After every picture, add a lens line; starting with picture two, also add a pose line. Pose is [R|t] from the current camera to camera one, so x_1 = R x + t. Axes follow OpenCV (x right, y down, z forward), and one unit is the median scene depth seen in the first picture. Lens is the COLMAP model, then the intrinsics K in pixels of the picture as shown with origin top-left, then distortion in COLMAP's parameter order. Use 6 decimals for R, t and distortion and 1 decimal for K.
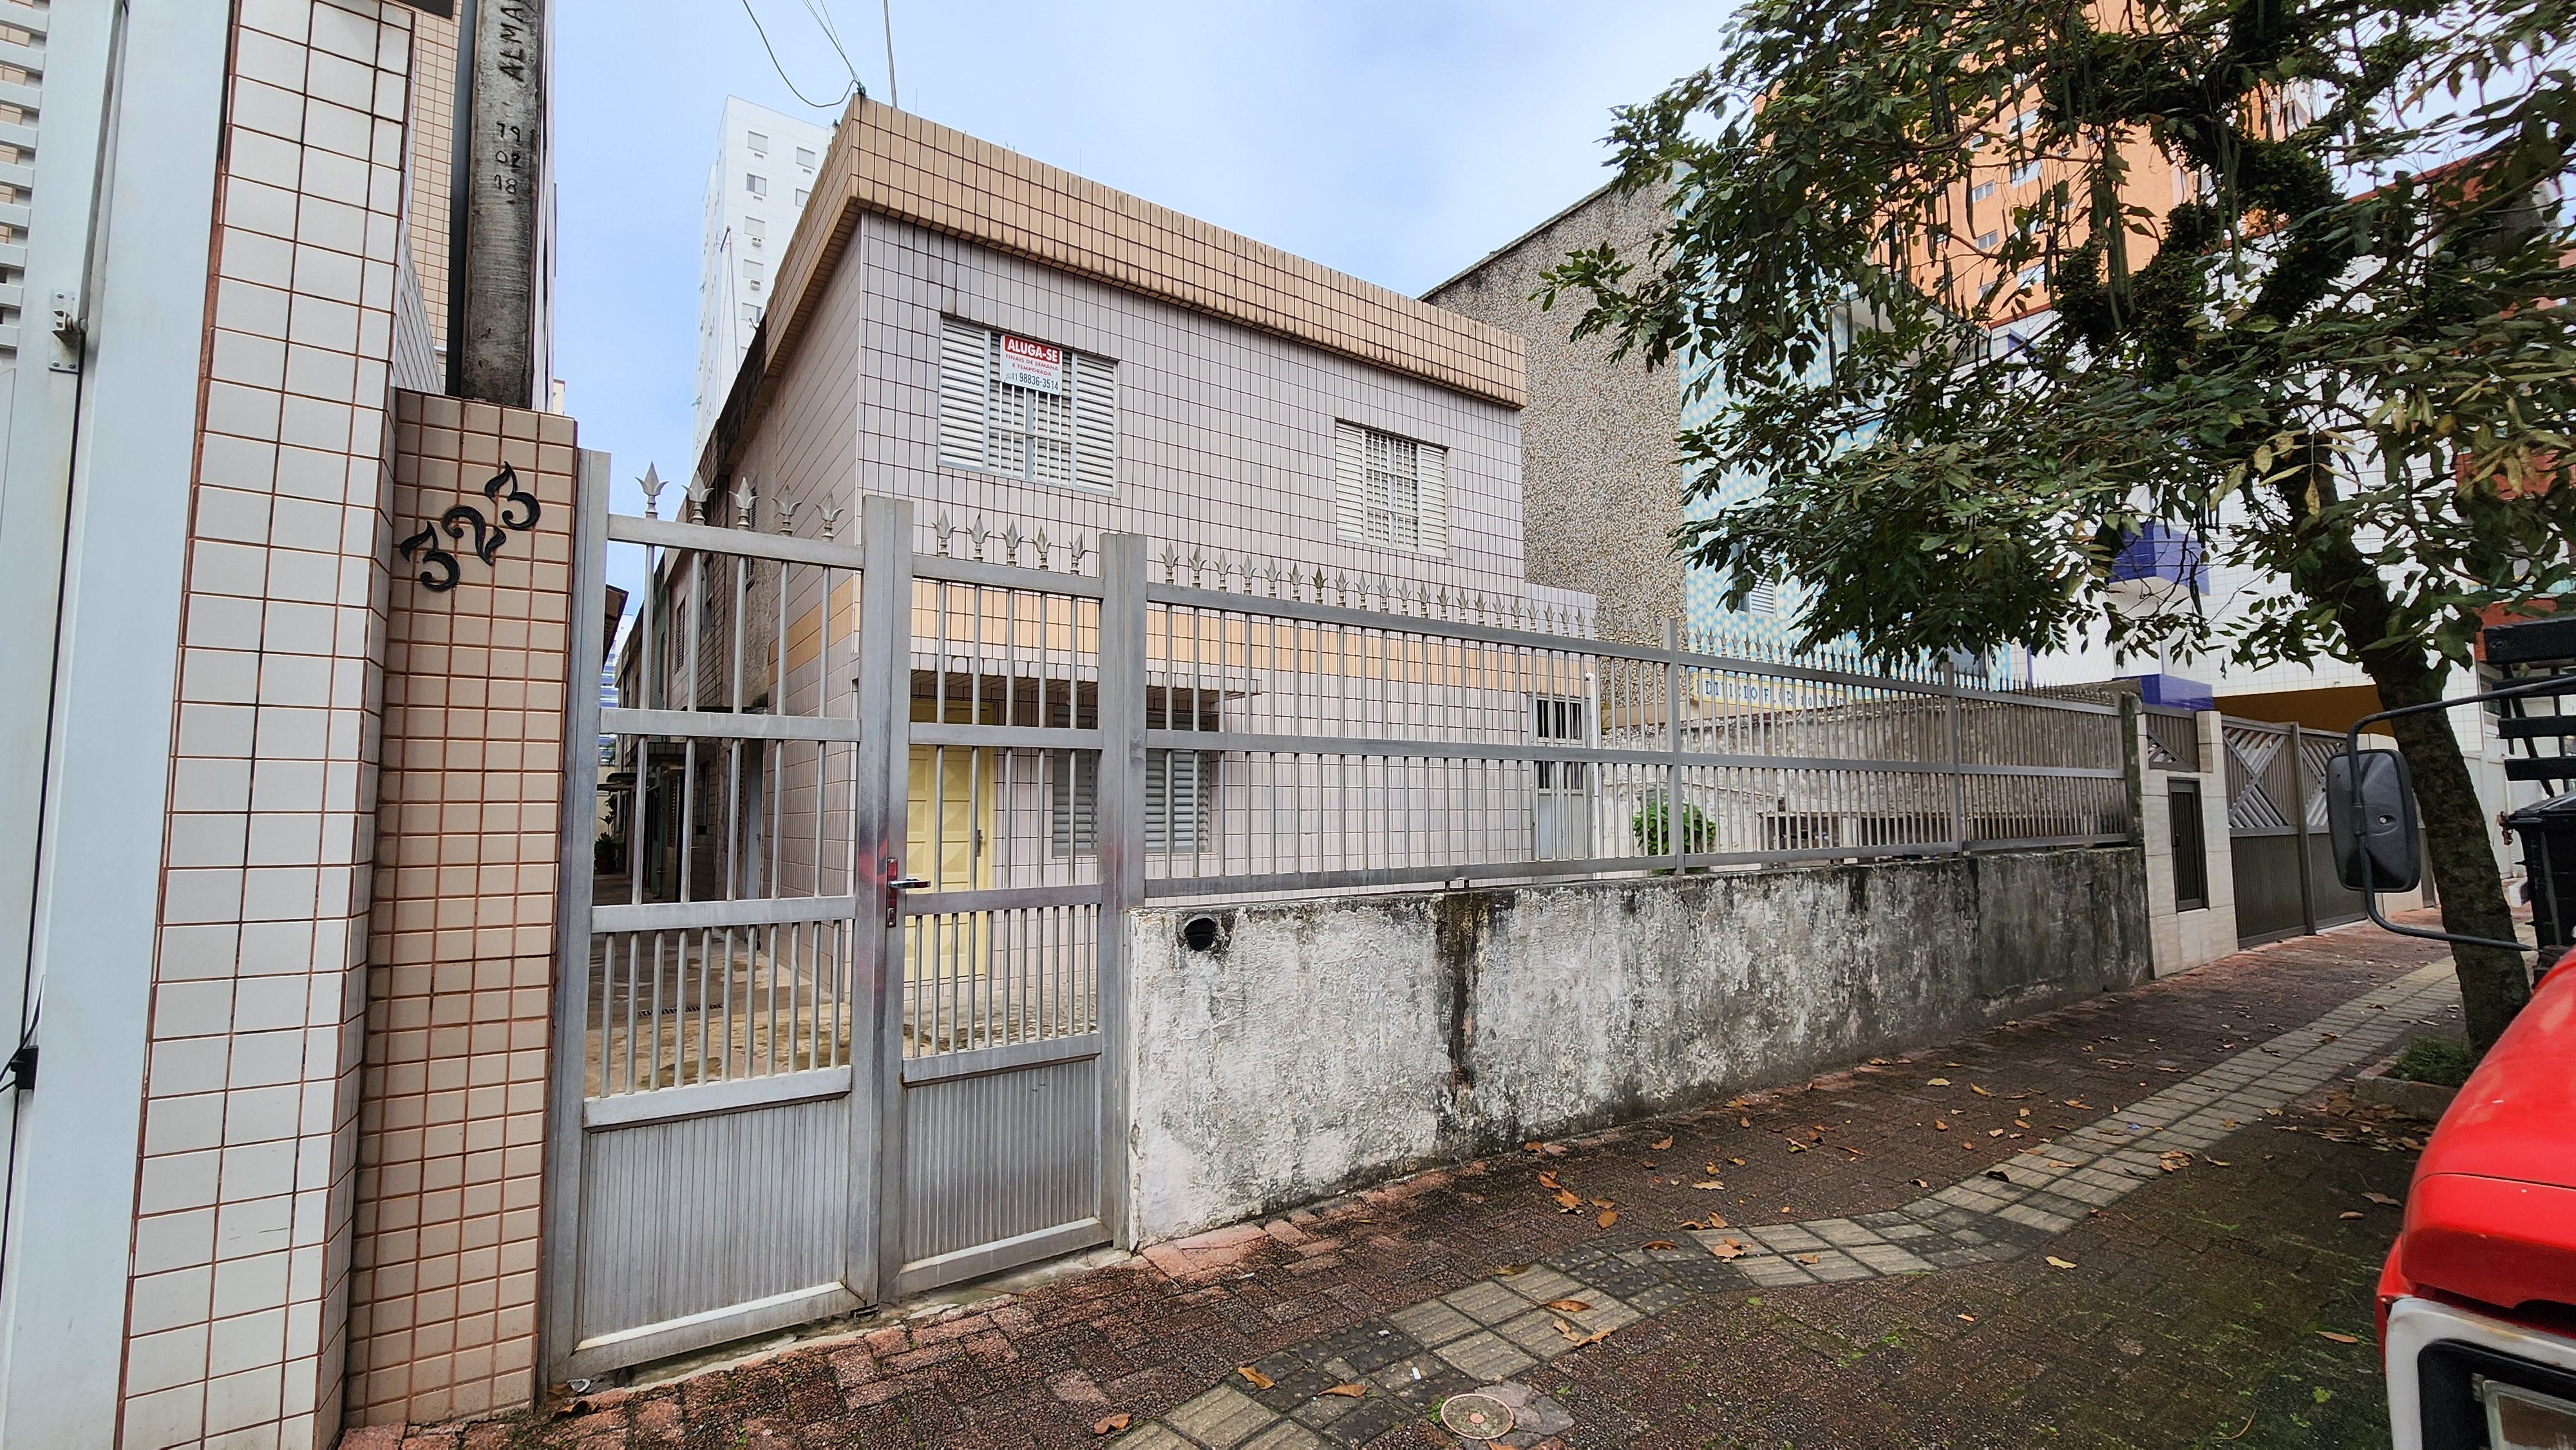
lens RADIAL K [[1056.3, 0, 1296.8], [0, 1056.3, 756.2], [0, 0, 1]] dist [0.002698, -0.000406]
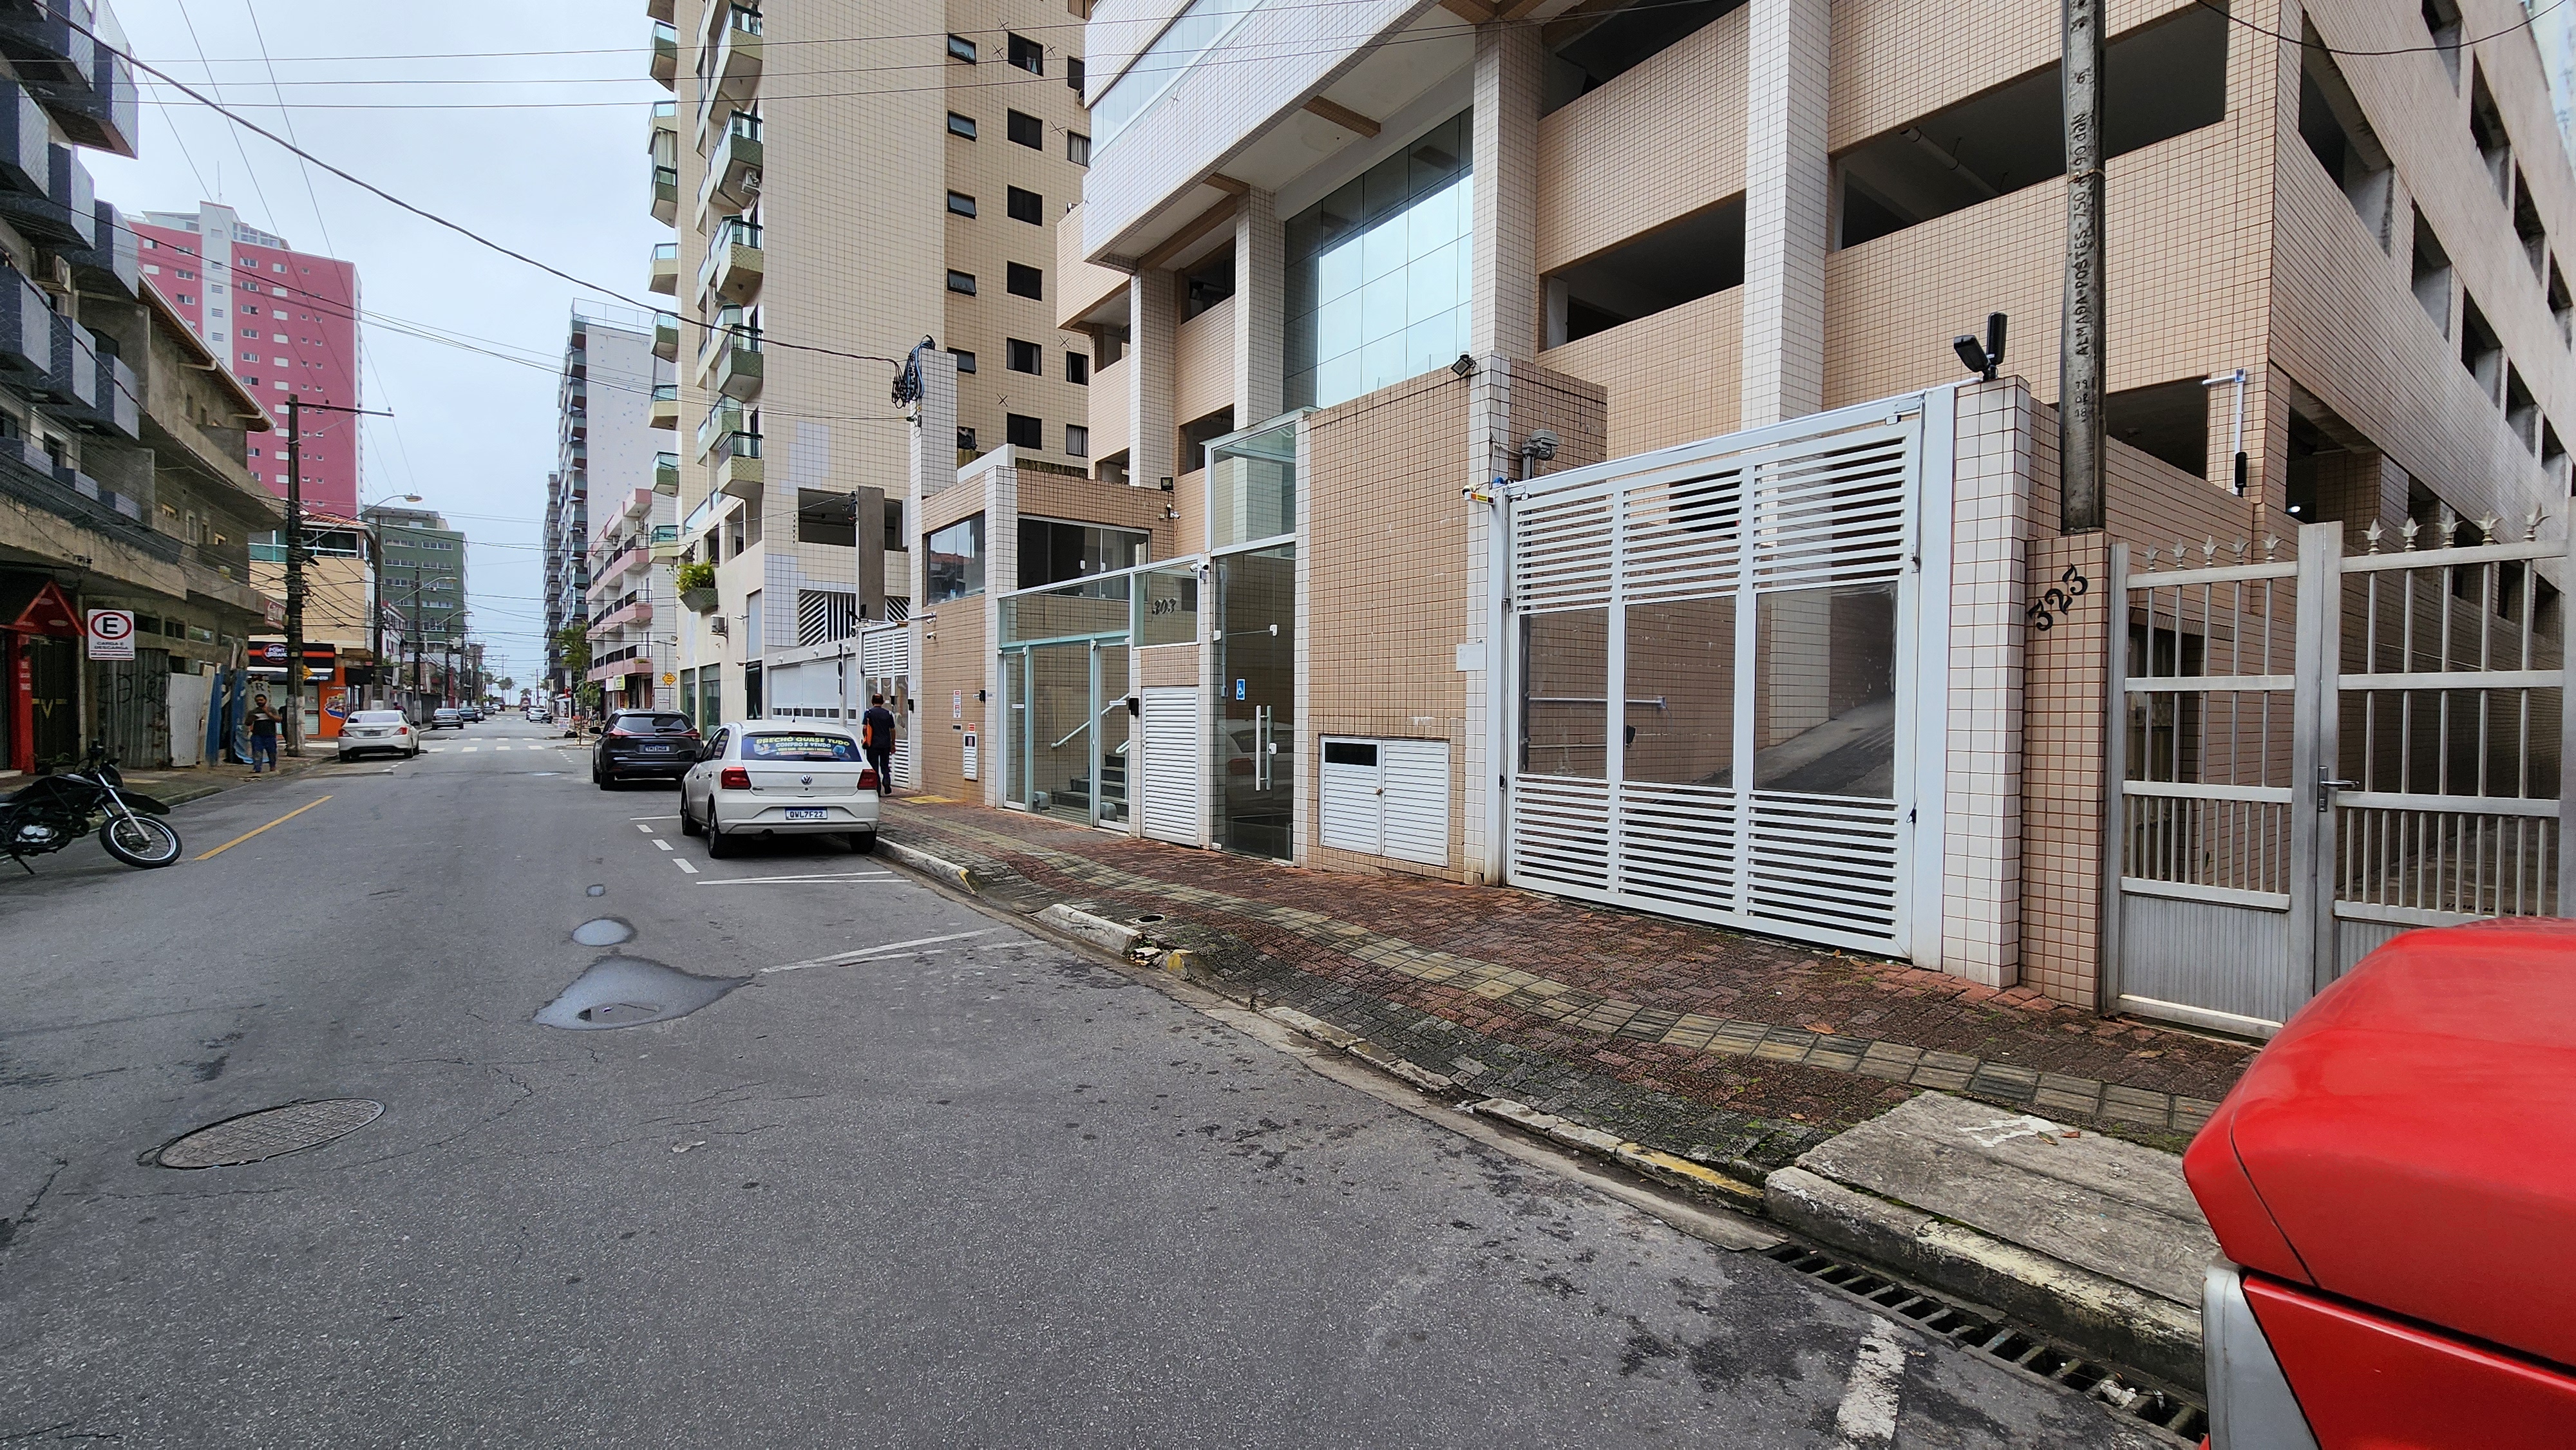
lens RADIAL K [[1056.3, 0, 1292.4], [0, 1056.3, 720.1], [0, 0, 1]] dist [0.002698, -0.000406]
pose [[0.018008, 0.032099, -0.999322, 0.634273], [0.070270, 0.996972, 0.033290, -0.071420], [0.997365, -0.070822, 0.015698, -0.280523]]
